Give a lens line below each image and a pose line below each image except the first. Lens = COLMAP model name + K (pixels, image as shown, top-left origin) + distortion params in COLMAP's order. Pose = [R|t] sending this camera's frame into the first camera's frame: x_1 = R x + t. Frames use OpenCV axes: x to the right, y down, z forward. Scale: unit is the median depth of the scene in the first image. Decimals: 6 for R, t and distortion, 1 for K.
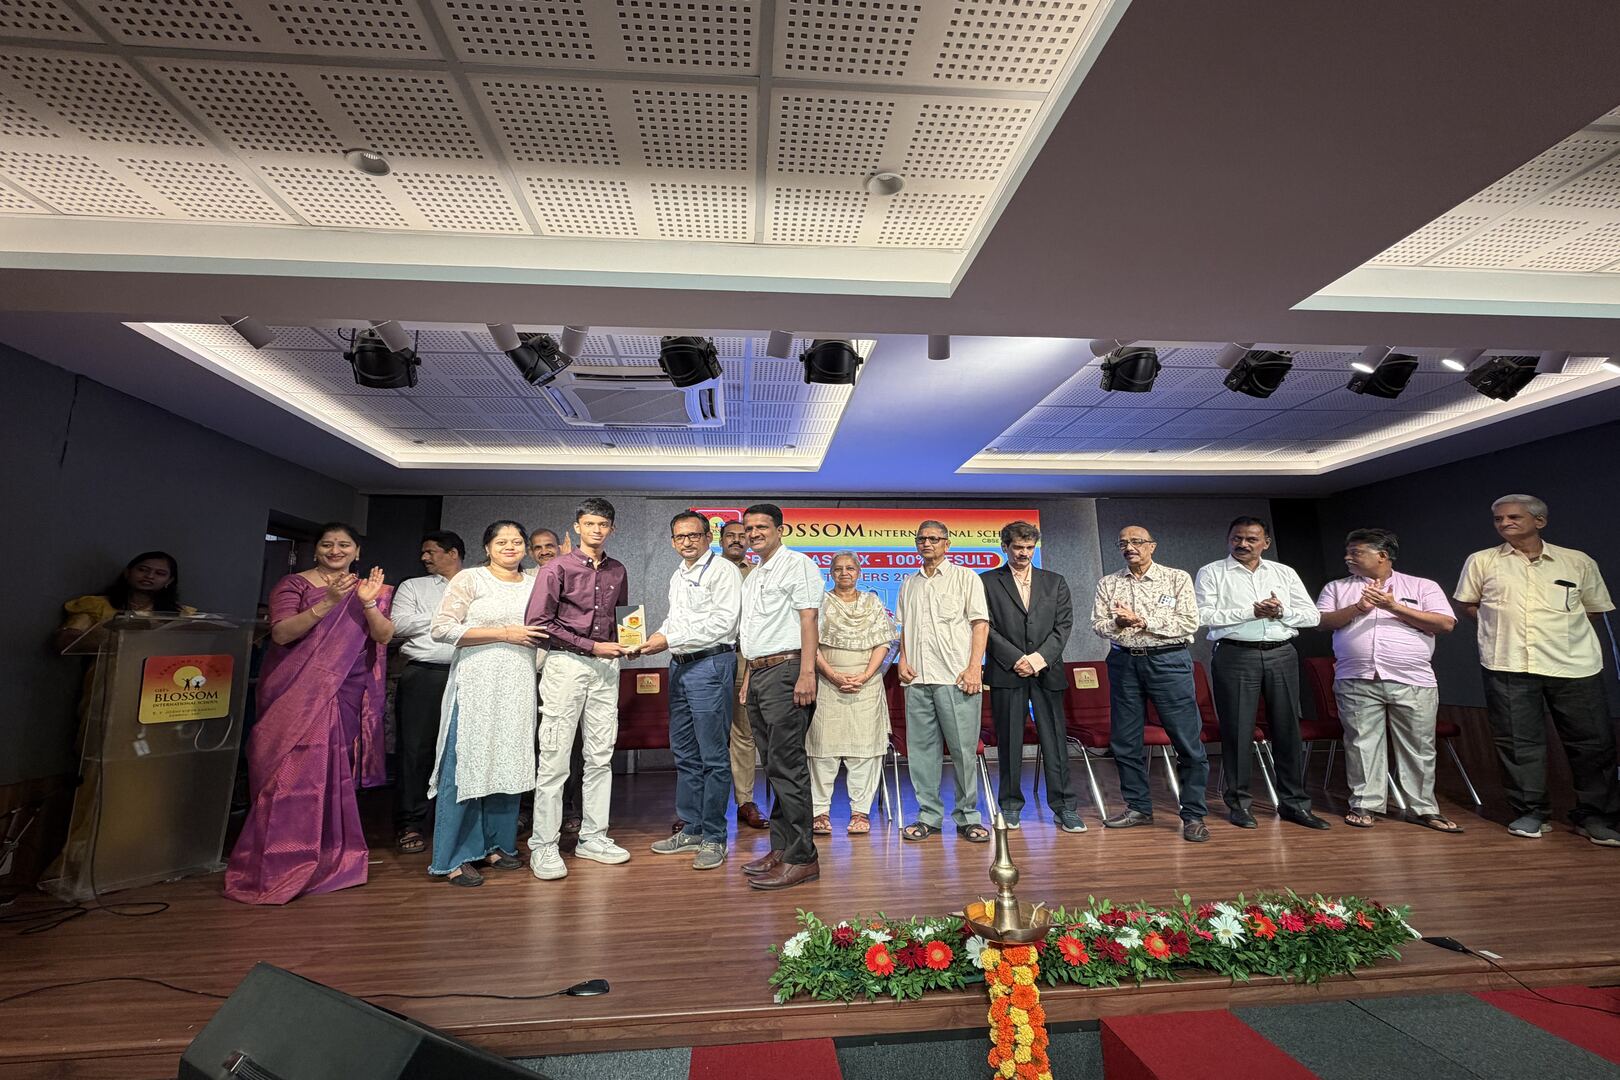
lens RADIAL K [[719.4, 0, 809.6], [0, 719.4, 544.9], [0, 0, 1]] dist [0.001304, -0.000413]
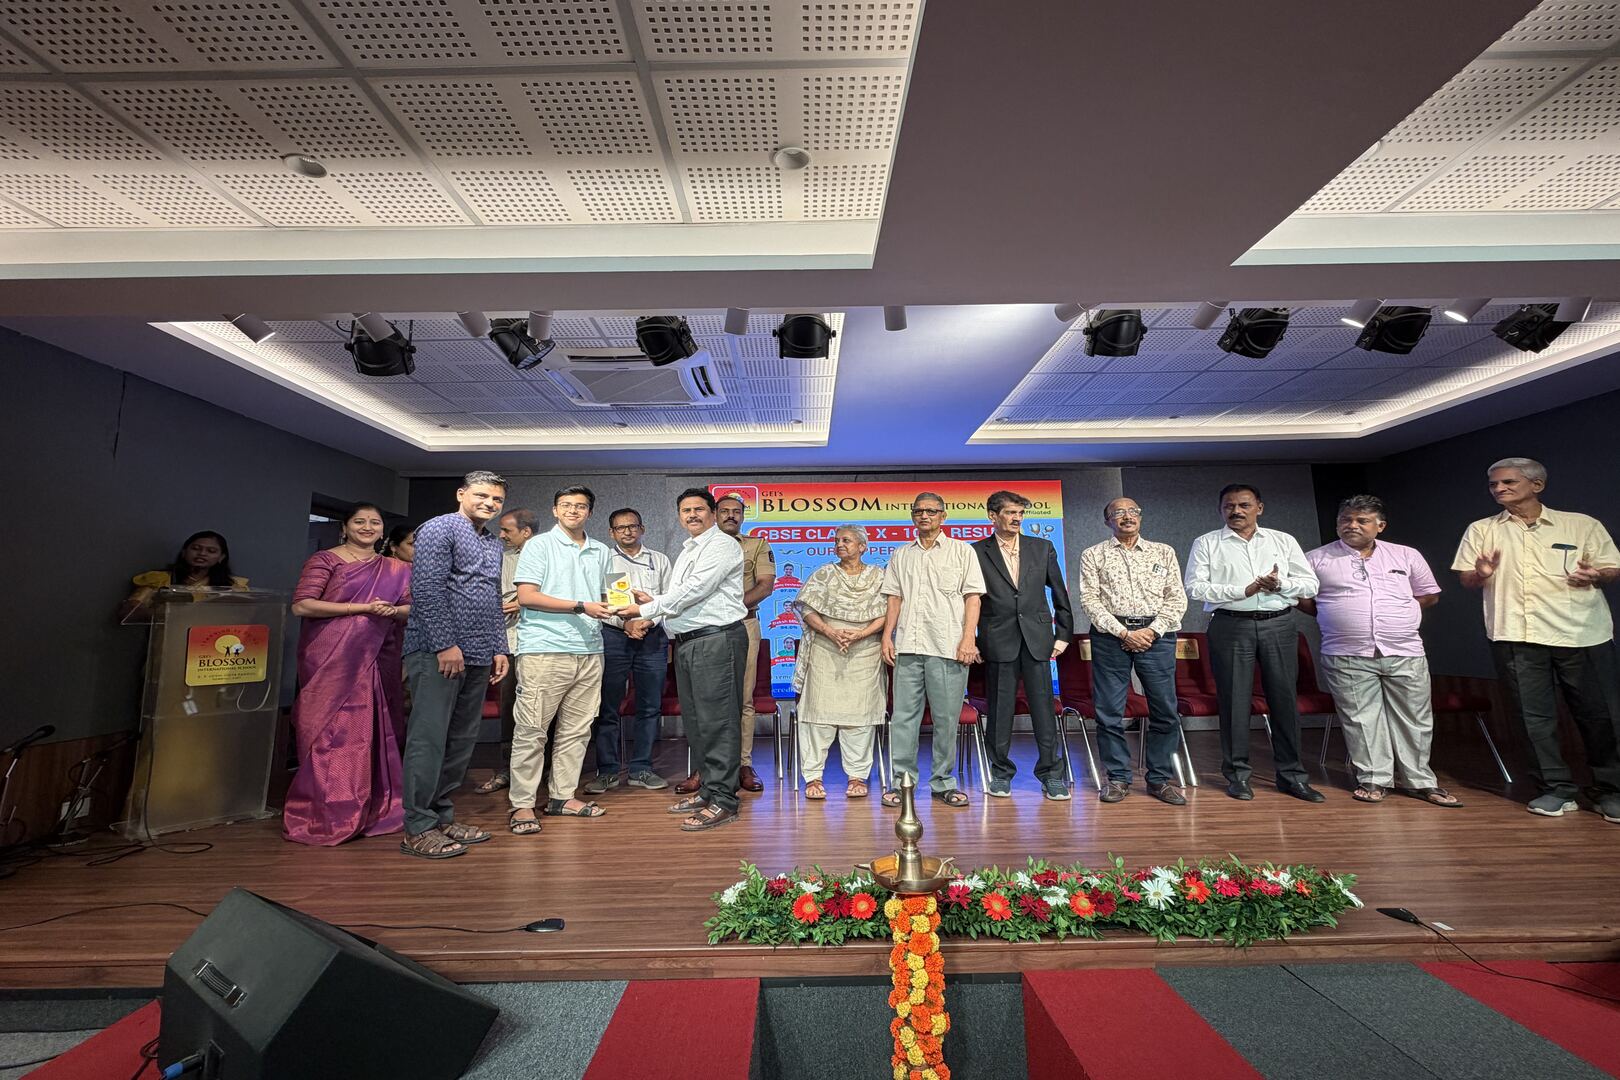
lens RADIAL K [[719.4, 0, 809.6], [0, 719.4, 544.9], [0, 0, 1]] dist [0.001304, -0.000413]
pose [[0.996187, -0.009976, -0.086668, 0.179935], [0.012831, 0.999391, 0.032446, 0.009113], [0.086292, -0.033434, 0.995709, -0.028878]]
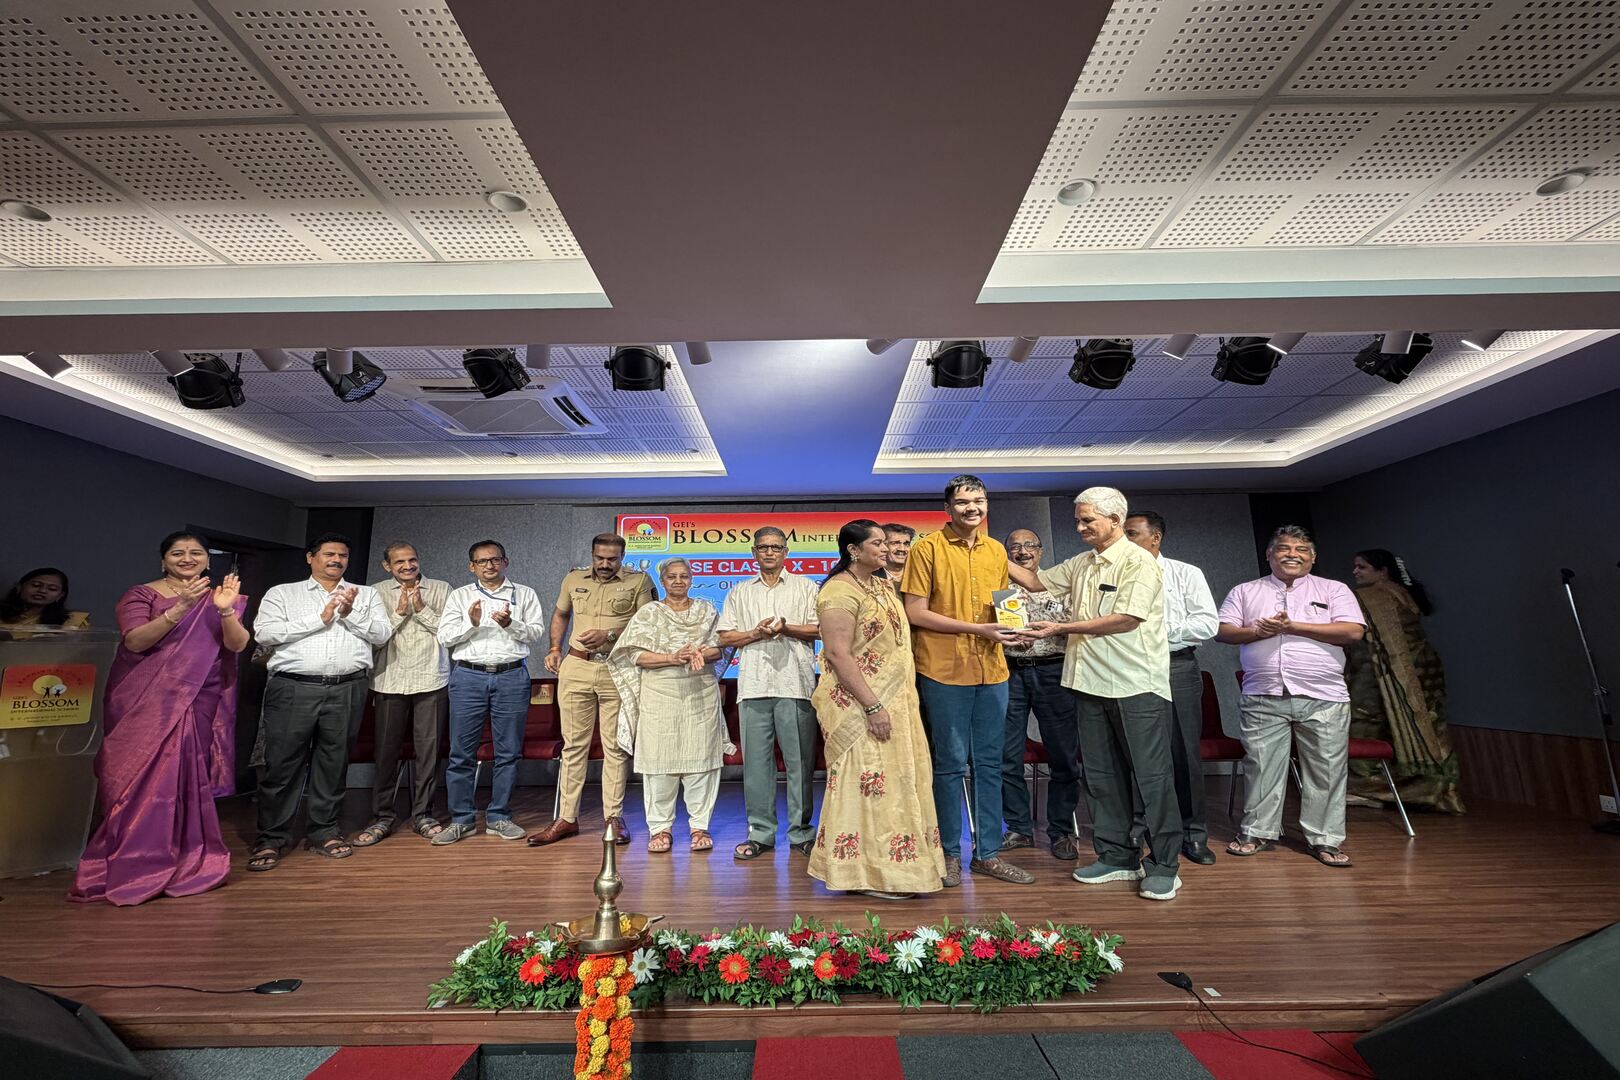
lens RADIAL K [[762.6, 0, 810.0], [0, 762.6, 540.0], [0, 0, 1]] dist [0.000167, 0.000100]
pose [[0.995368, -0.014150, -0.095095, 0.534389], [0.013075, 0.999843, -0.011926, -0.004474], [0.095249, 0.010628, 0.995397, -0.025891]]
